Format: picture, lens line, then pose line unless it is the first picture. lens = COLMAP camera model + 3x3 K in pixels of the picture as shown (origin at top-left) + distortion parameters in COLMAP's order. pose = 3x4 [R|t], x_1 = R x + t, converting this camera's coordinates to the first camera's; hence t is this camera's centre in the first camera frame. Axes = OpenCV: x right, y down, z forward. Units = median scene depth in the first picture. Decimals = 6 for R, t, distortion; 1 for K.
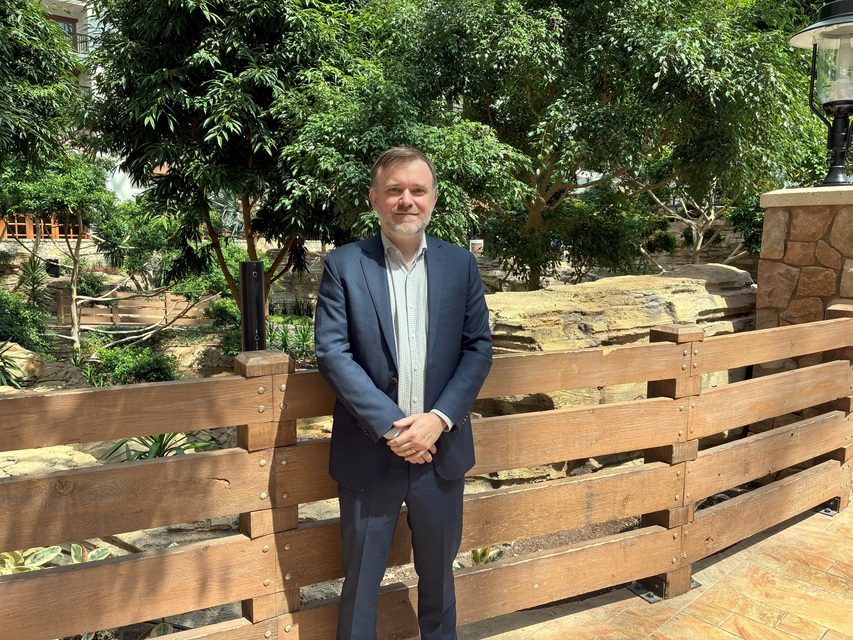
lens RADIAL K [[642.8, 0, 426.5], [0, 642.8, 320.0], [0, 0, 1]] dist [0.002932, -0.047768]
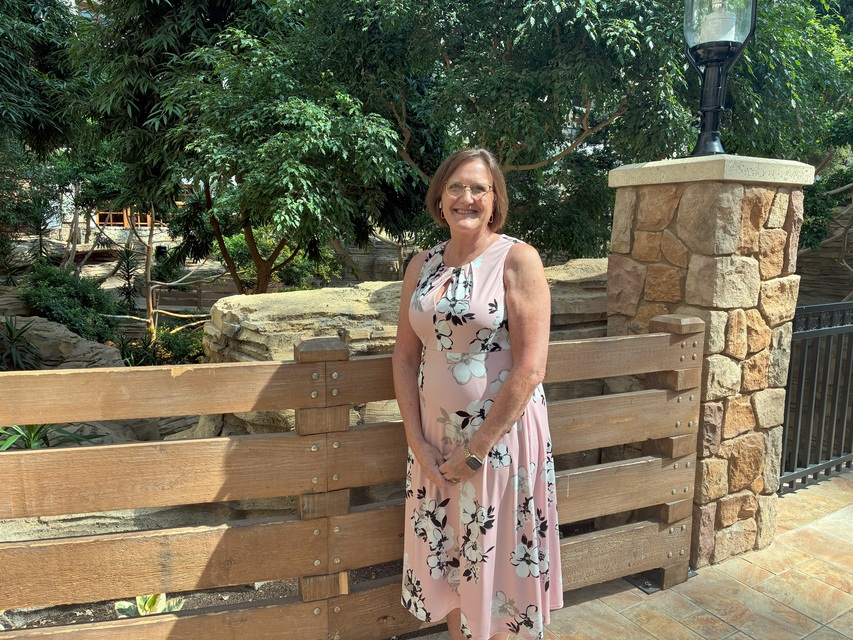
lens RADIAL K [[641.7, 0, 426.5], [0, 641.7, 320.0], [0, 0, 1]] dist [0.041773, -0.062351]
pose [[0.985890, 0.026725, -0.165249, 0.452688], [-0.024242, 0.999561, 0.017027, -0.021391], [0.165632, -0.012780, 0.986105, 0.186886]]
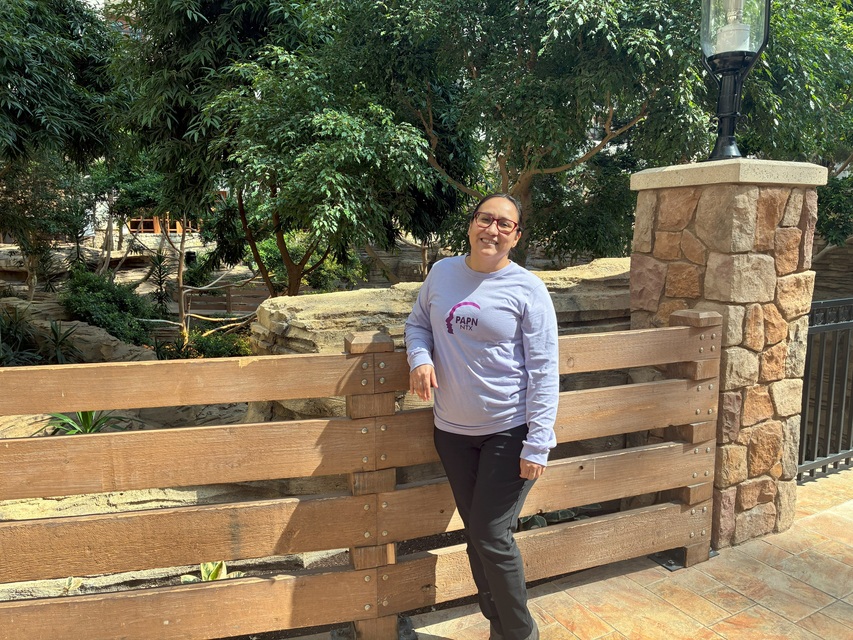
lens RADIAL K [[641.7, 0, 426.5], [0, 641.7, 320.0], [0, 0, 1]] dist [0.041773, -0.062351]
pose [[0.979403, 0.016764, -0.201220, 0.449689], [-0.014145, 0.999796, 0.014449, -0.015763], [0.201421, -0.011306, 0.979439, 0.126925]]
